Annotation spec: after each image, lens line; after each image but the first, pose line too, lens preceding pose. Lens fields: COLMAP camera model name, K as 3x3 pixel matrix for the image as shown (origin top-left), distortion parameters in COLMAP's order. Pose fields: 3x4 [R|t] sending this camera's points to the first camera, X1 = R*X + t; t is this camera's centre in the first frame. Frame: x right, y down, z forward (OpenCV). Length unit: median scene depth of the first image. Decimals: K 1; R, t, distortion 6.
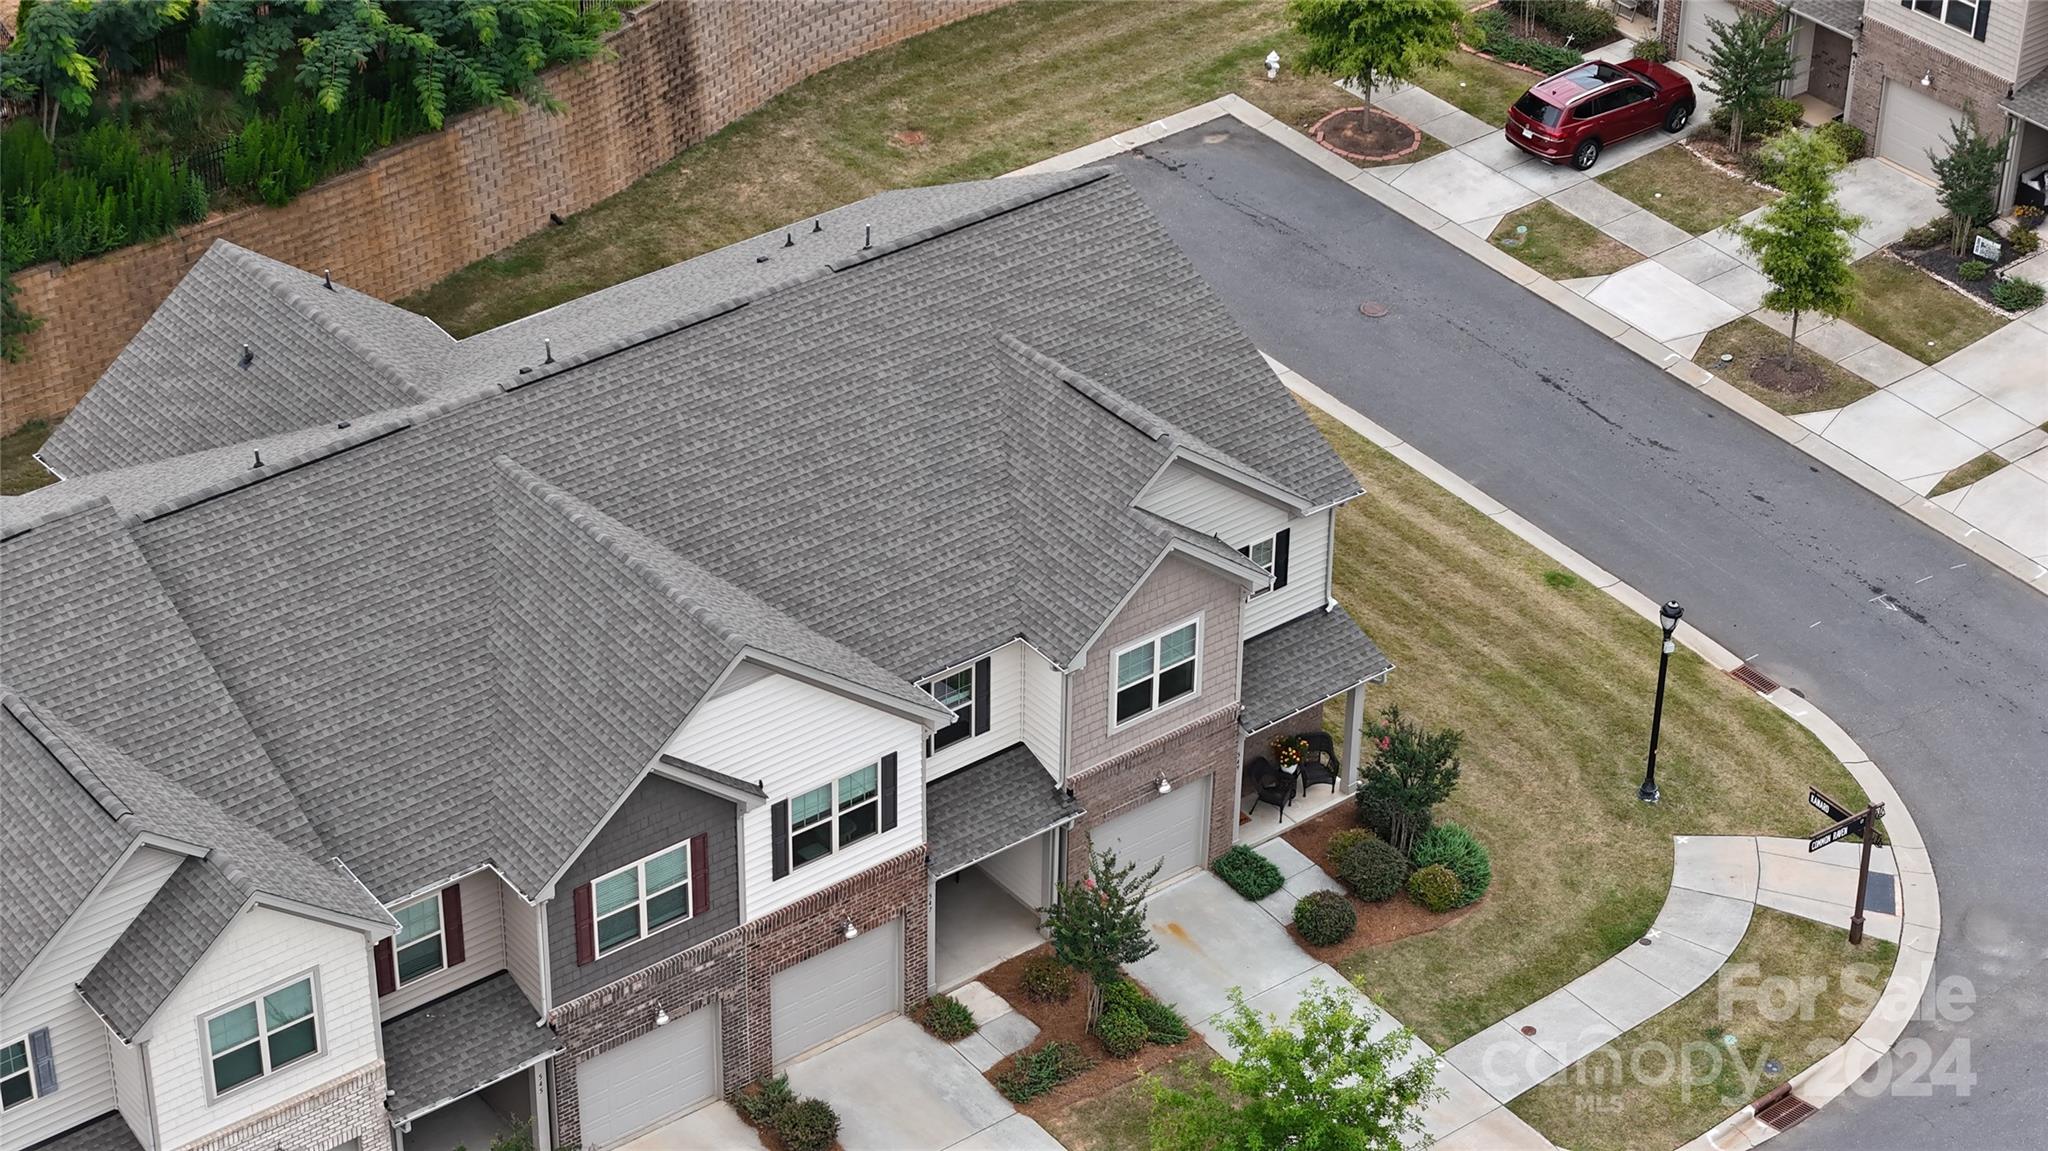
lens RADIAL K [[4099.2, 0, 1009.3], [0, 4099.2, 557.2], [0, 0, 1]] dist [-0.154348, 0.000000]
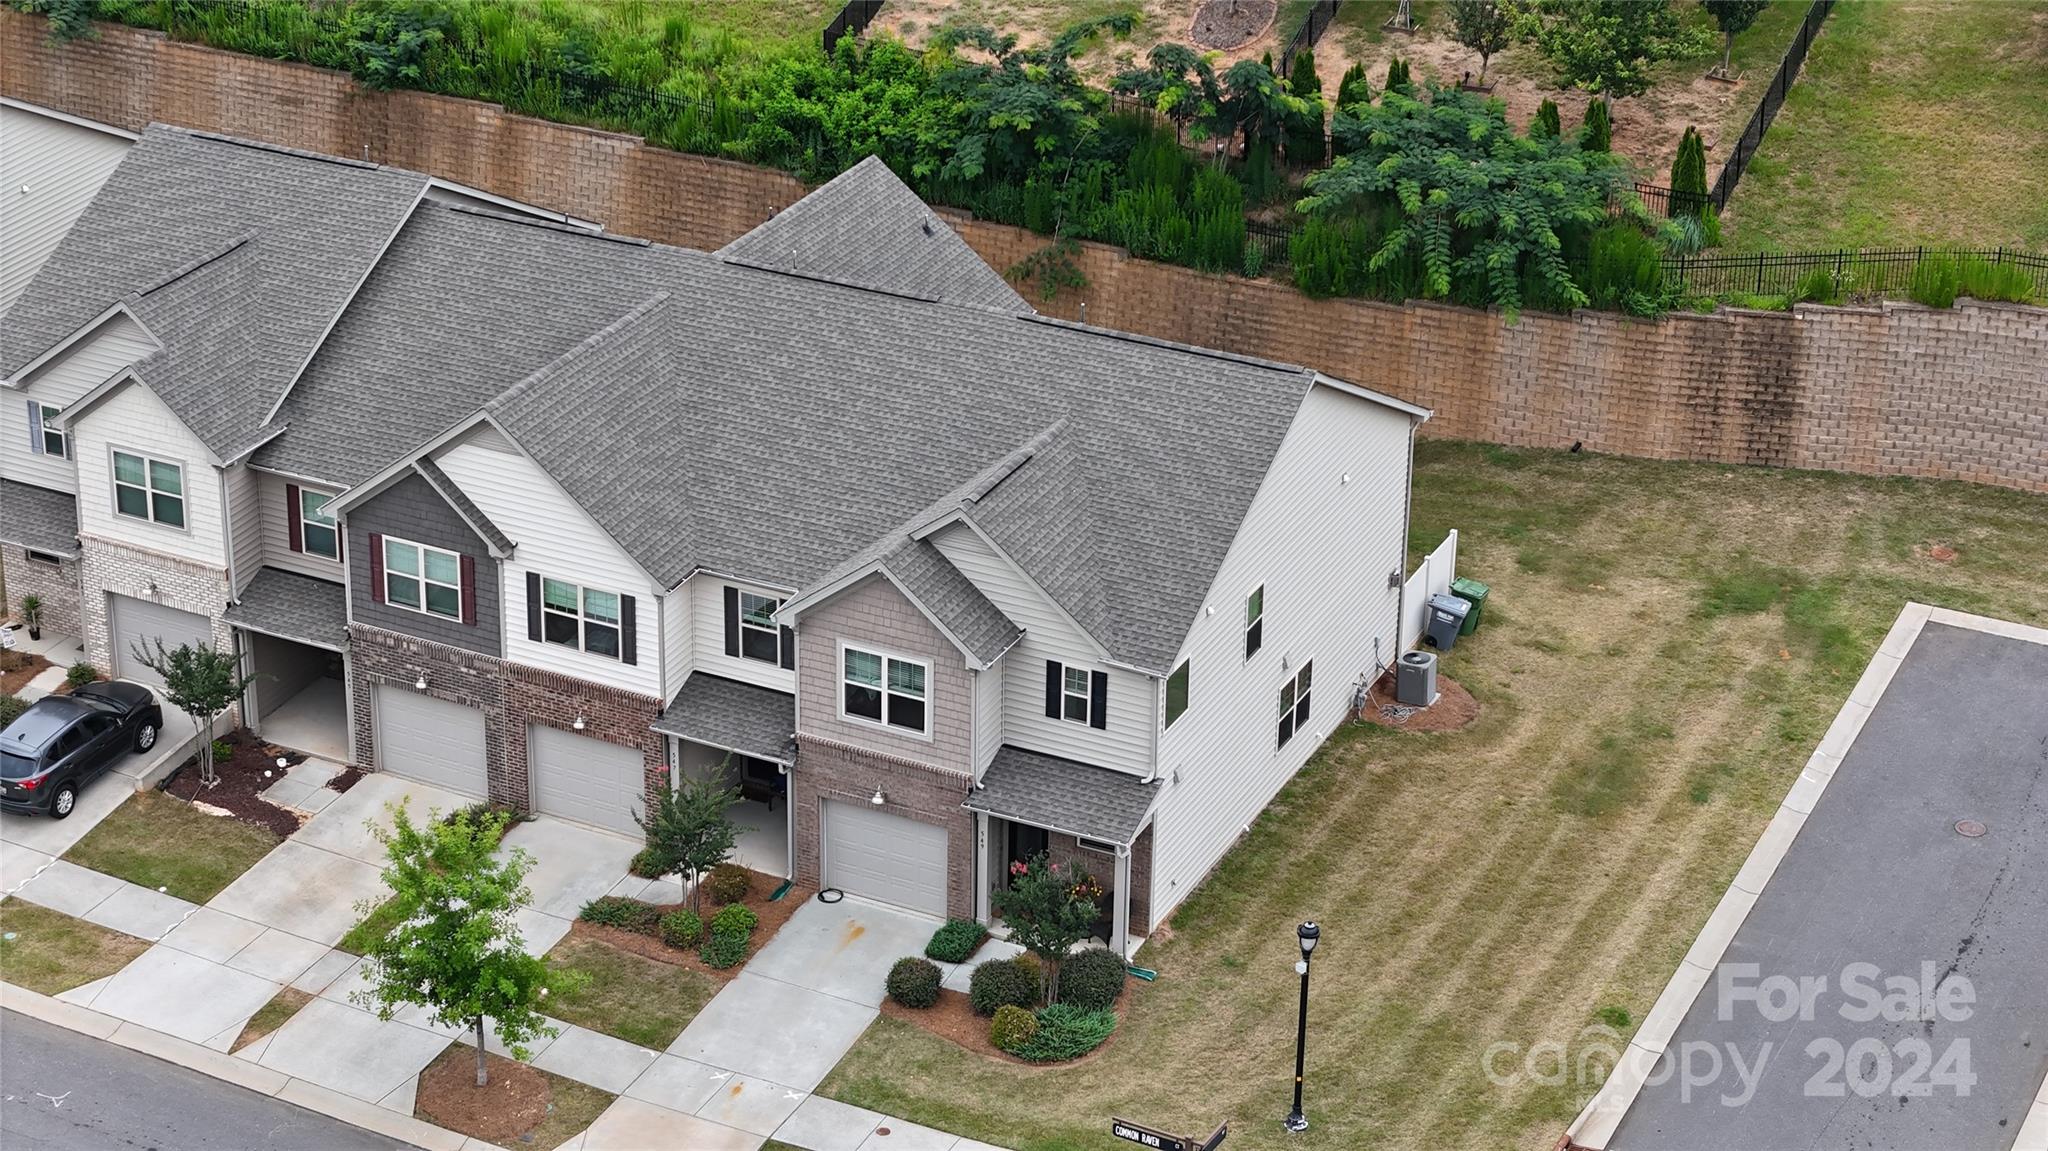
lens RADIAL K [[4099.2, 0, 1012.9], [0, 4099.2, 580.5], [0, 0, 1]] dist [-0.154348, 0.000000]
pose [[0.439505, 0.382420, -0.812767, 0.933388], [-0.493699, 0.858759, 0.137091, -0.165301], [0.750398, 0.341010, 0.566229, 0.373975]]
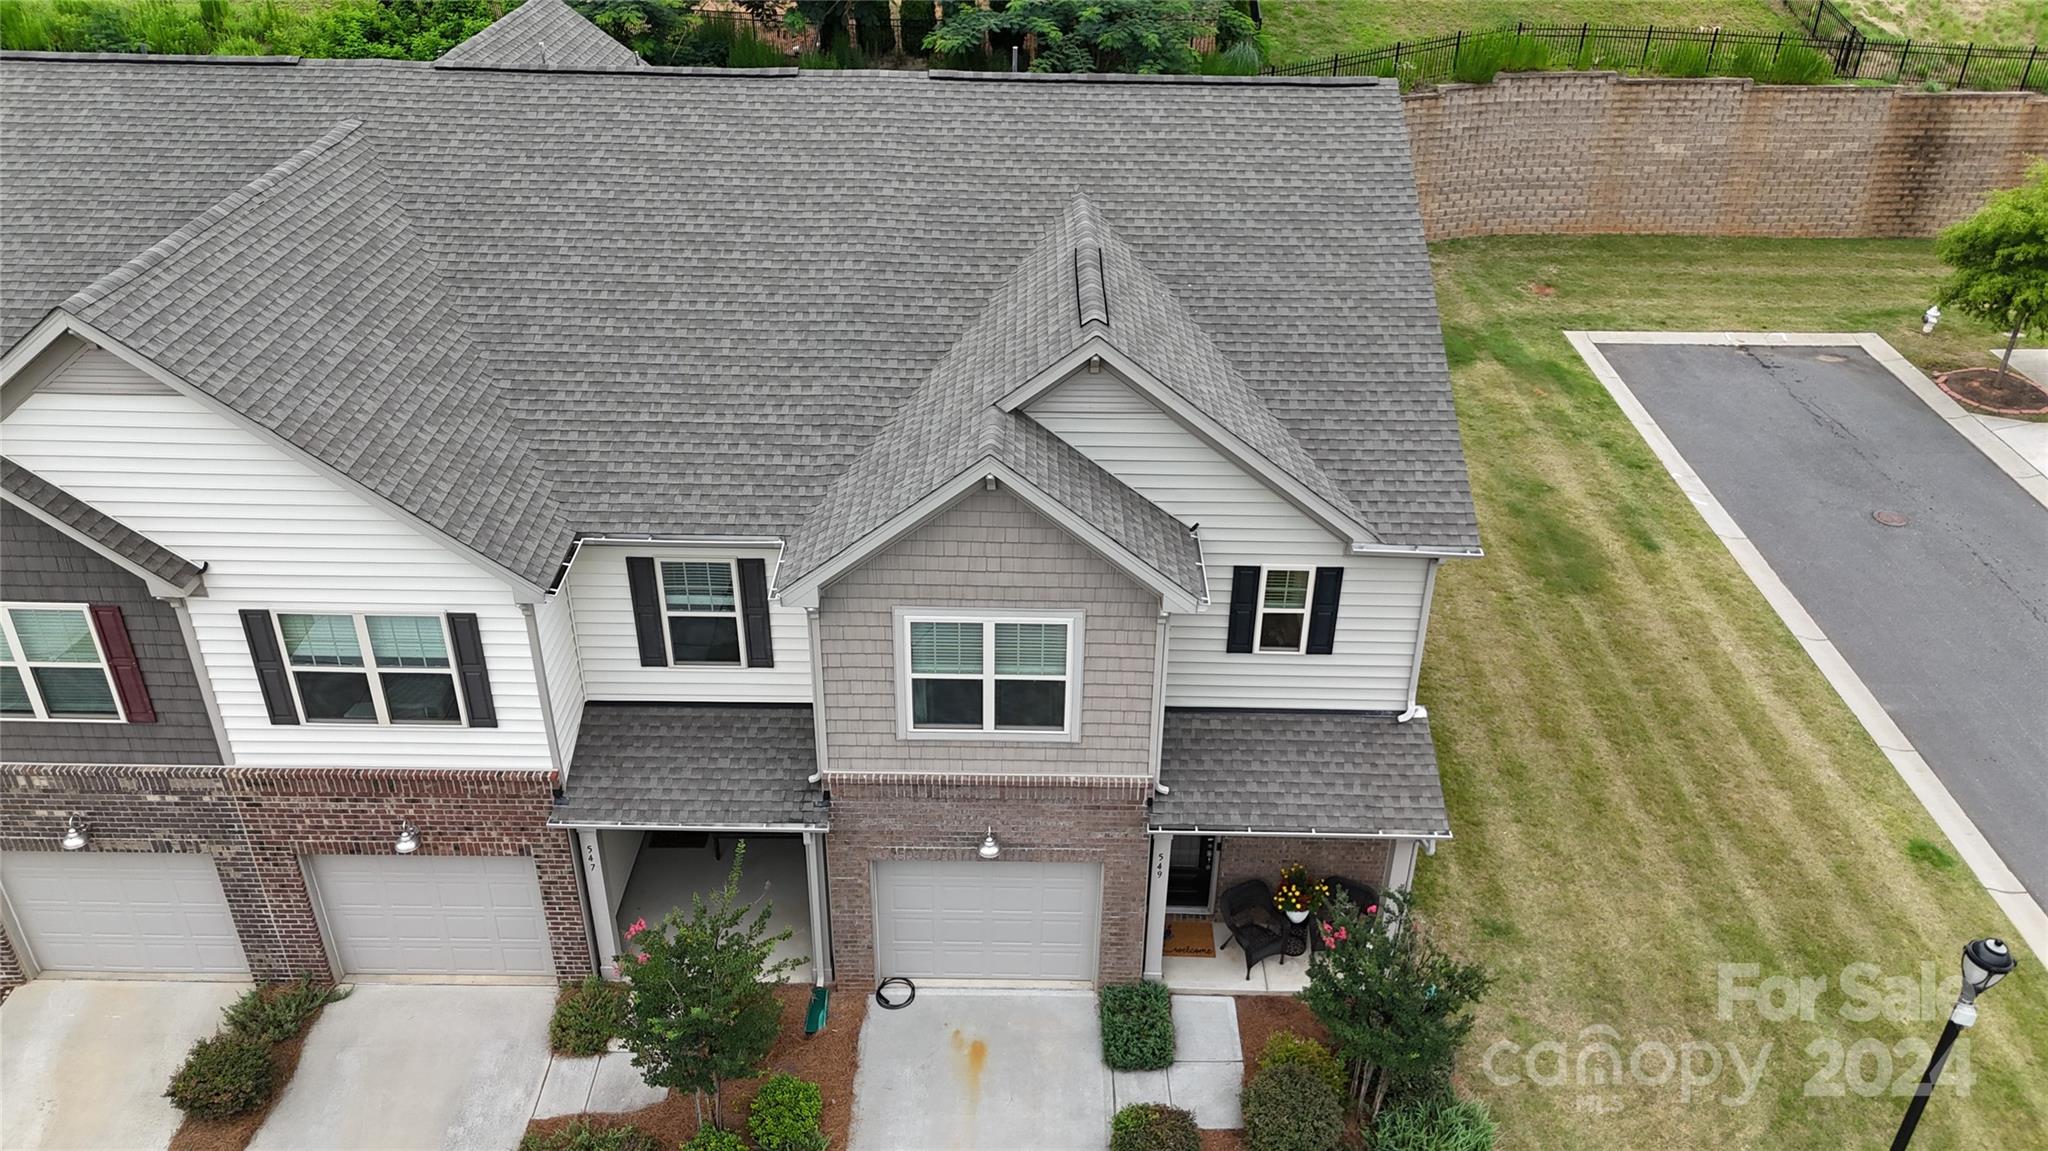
lens RADIAL K [[1511.2, 0, 1033.8], [0, 1511.2, 570.0], [0, 0, 1]] dist [0.064461, -0.056533]
pose [[0.785584, 0.314196, -0.533046, 0.161390], [-0.339731, 0.939038, 0.052820, -0.002720], [0.517147, 0.139597, 0.844436, 0.783199]]
